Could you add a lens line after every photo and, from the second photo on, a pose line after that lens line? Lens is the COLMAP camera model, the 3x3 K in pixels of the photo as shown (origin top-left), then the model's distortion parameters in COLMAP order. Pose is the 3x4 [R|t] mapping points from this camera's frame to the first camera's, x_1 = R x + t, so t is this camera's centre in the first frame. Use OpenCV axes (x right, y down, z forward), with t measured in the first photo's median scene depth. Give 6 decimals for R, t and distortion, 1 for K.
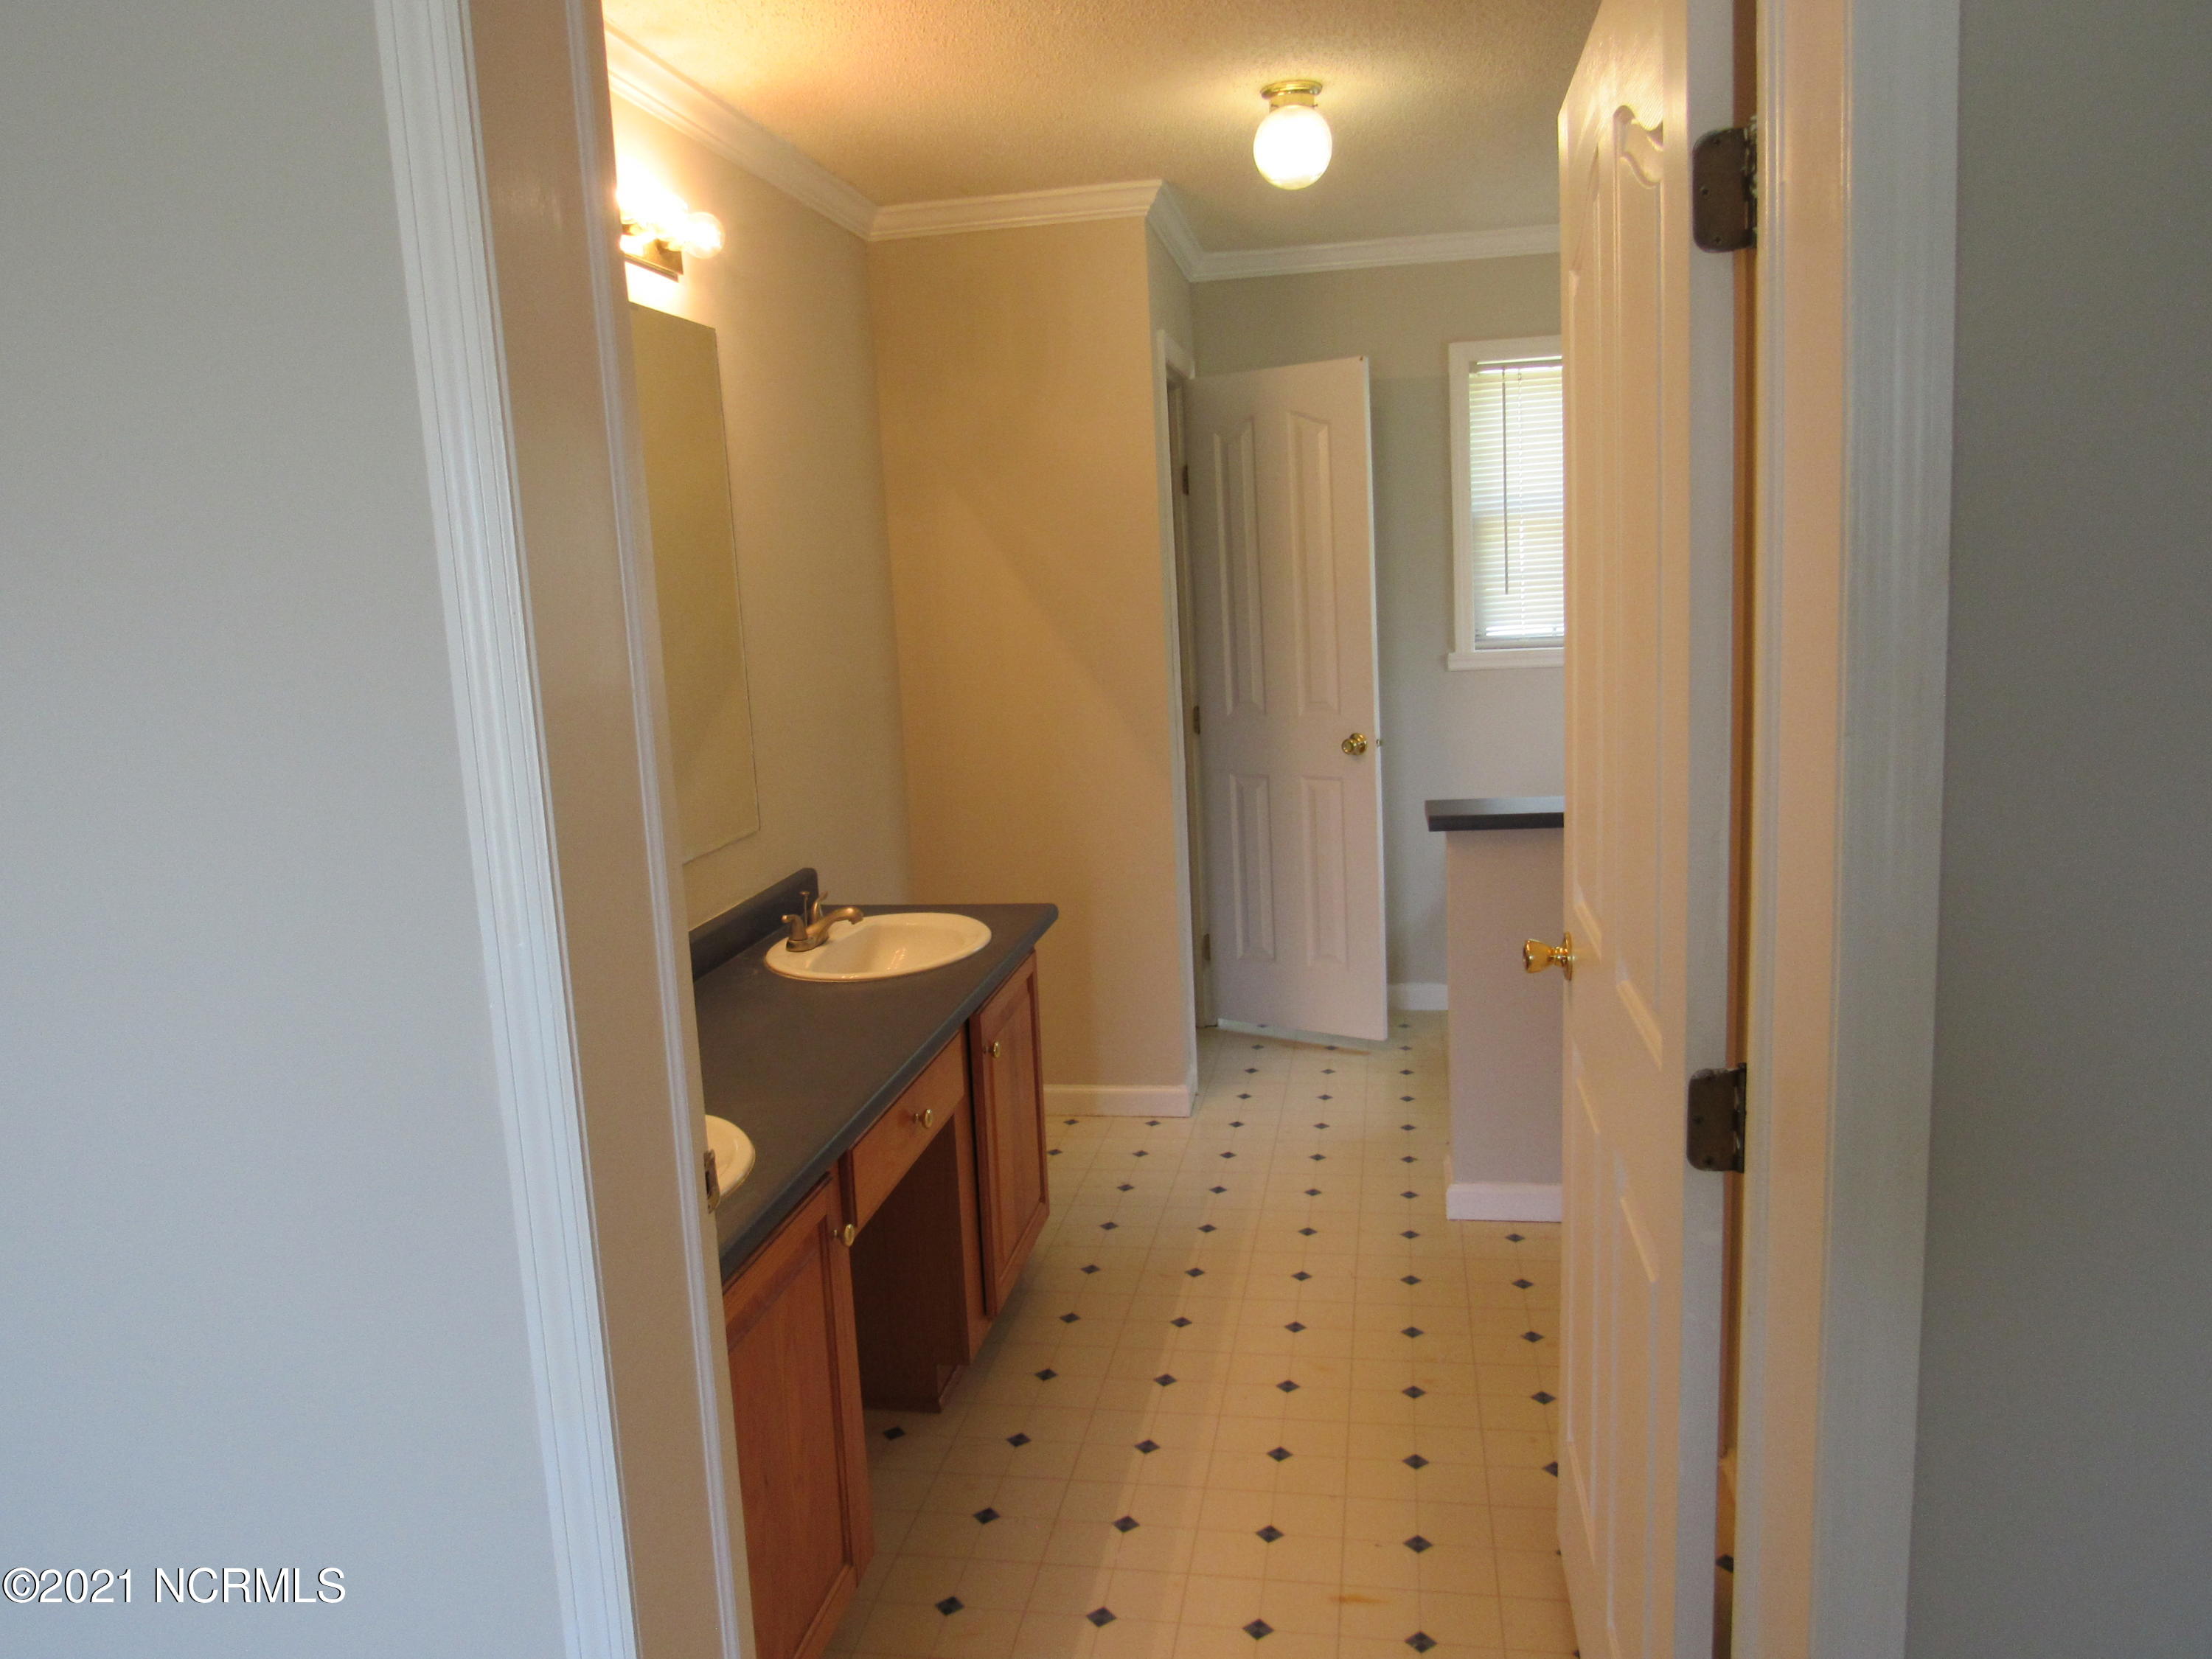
lens RADIAL K [[1587.5, 0, 1086.1], [0, 1587.5, 826.8], [0, 0, 1]] dist [-0.042354, 0.032554]
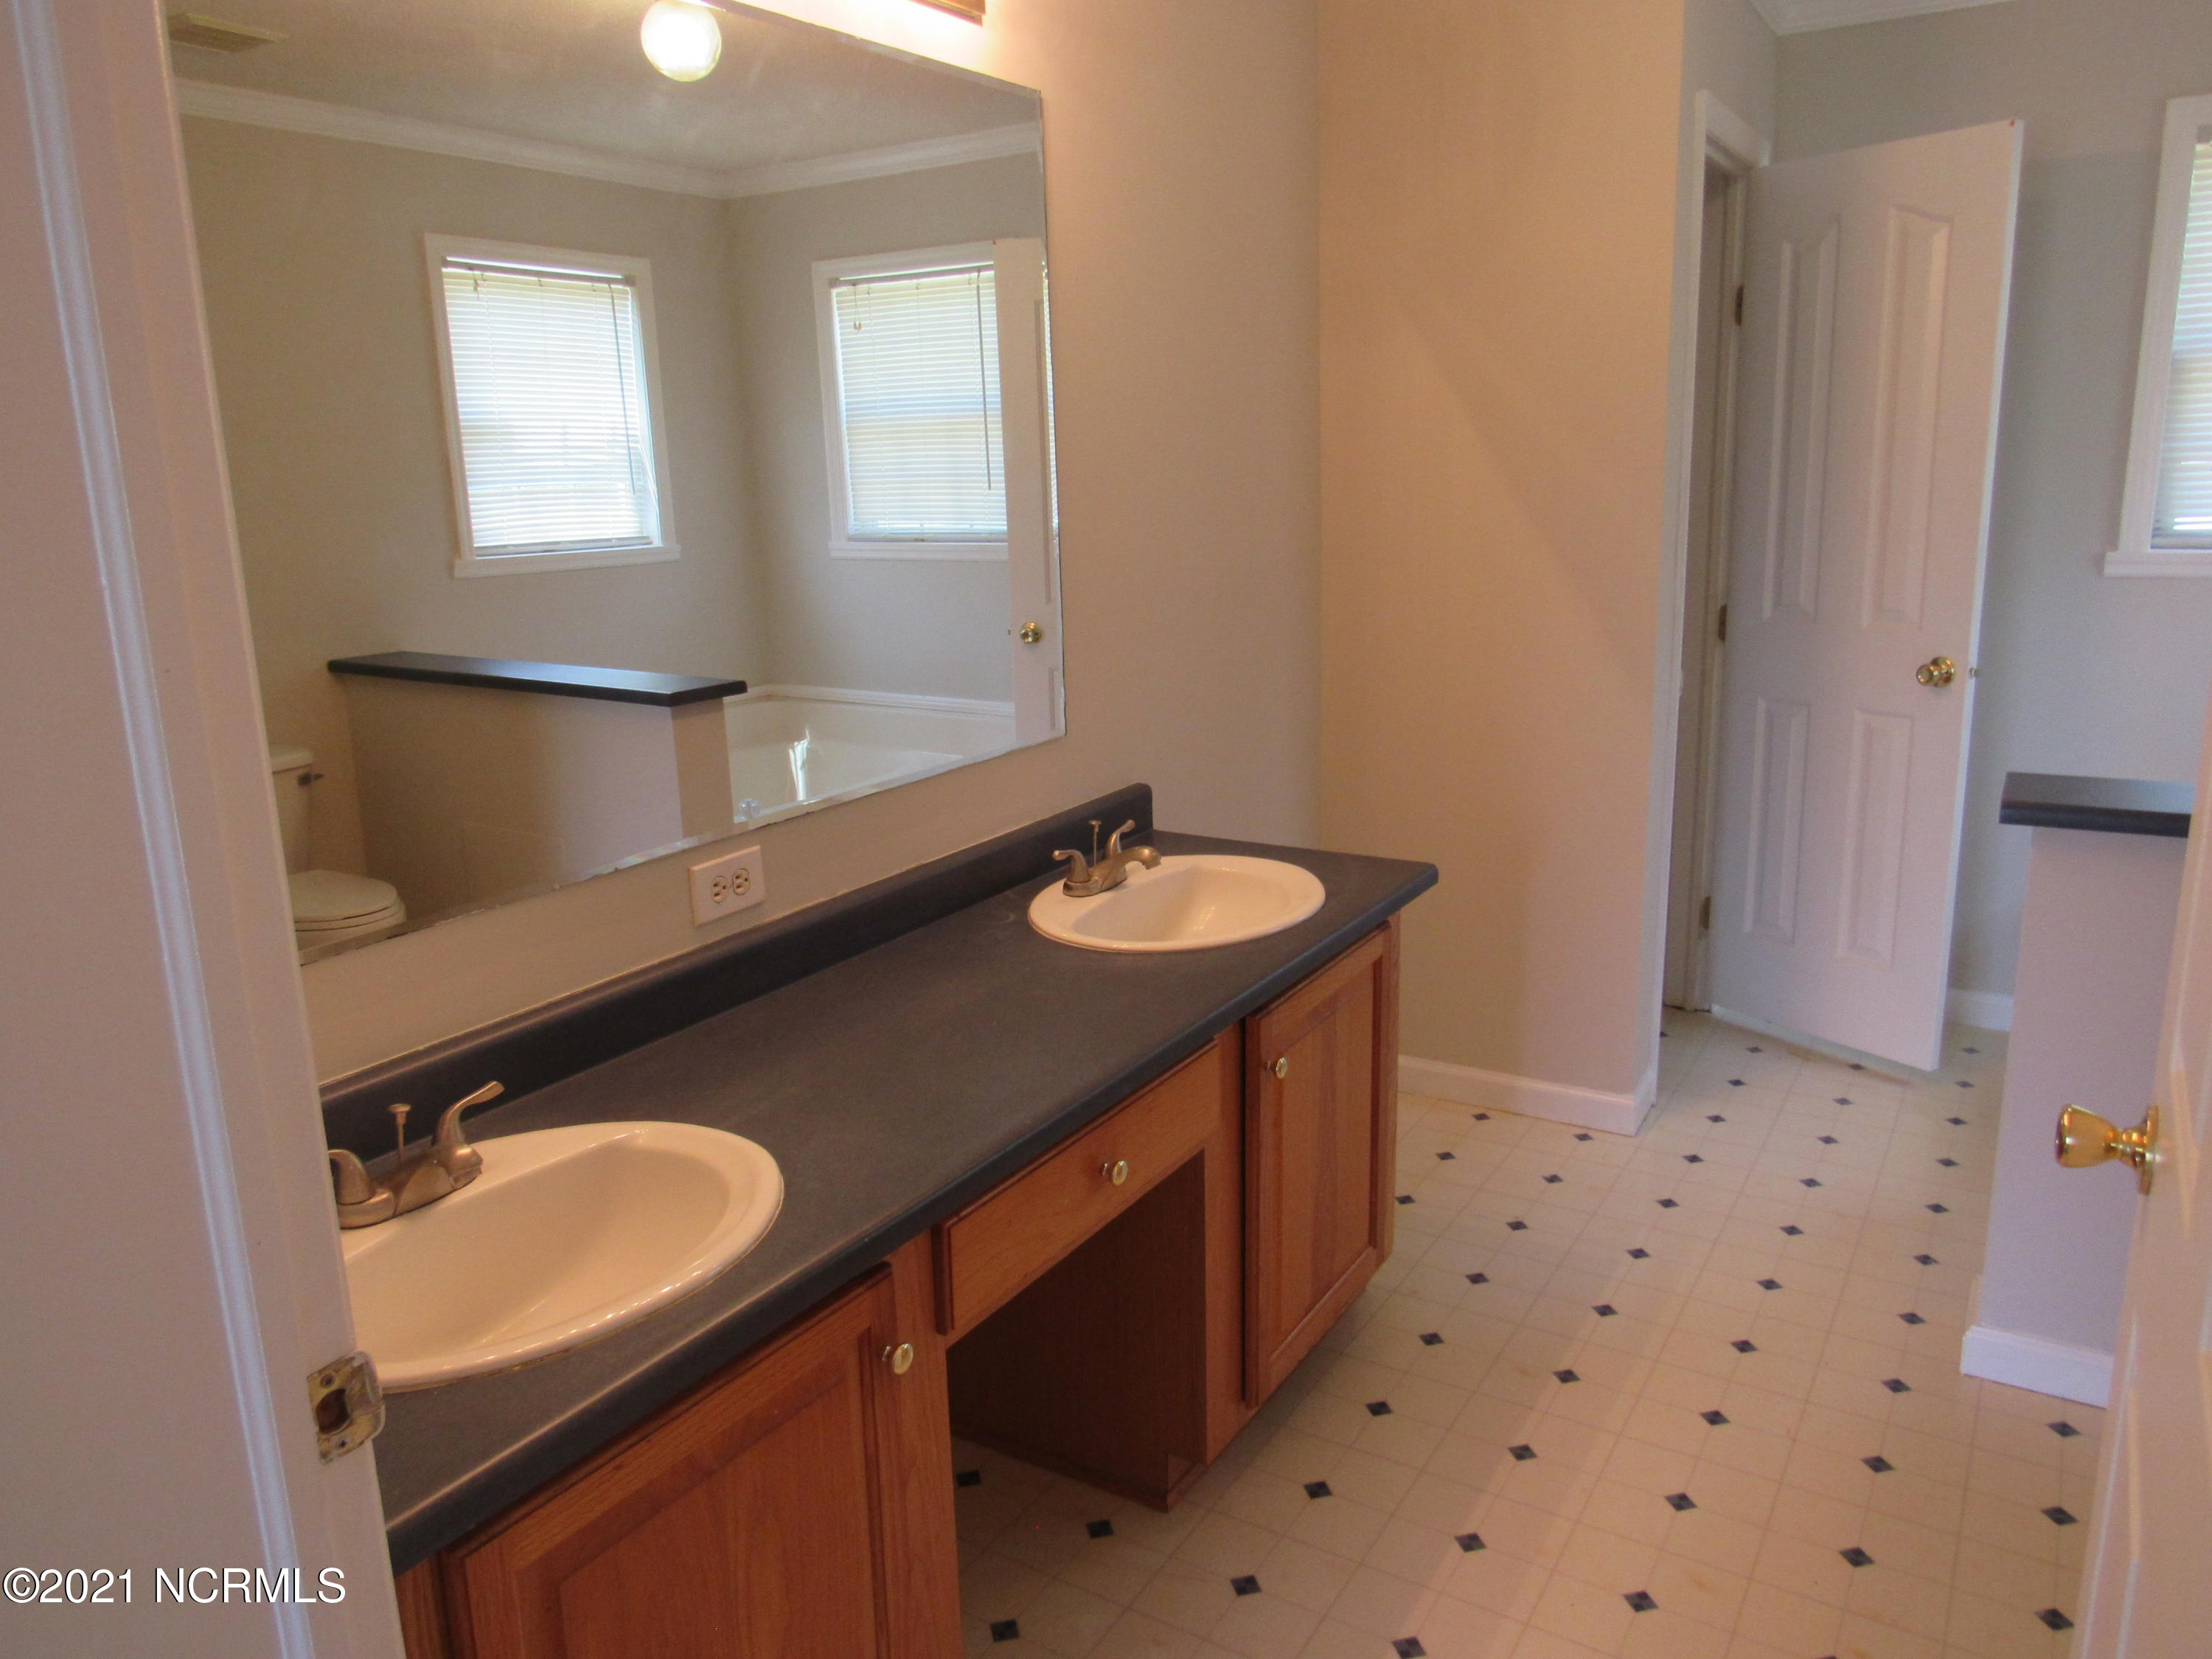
lens RADIAL K [[1587.5, 0, 1086.1], [0, 1587.5, 826.8], [0, 0, 1]] dist [-0.042354, 0.032554]
pose [[0.929801, 0.106497, -0.352320, 0.071747], [-0.075413, 0.992040, 0.100847, -0.026241], [0.360255, -0.067199, 0.930430, 0.189346]]
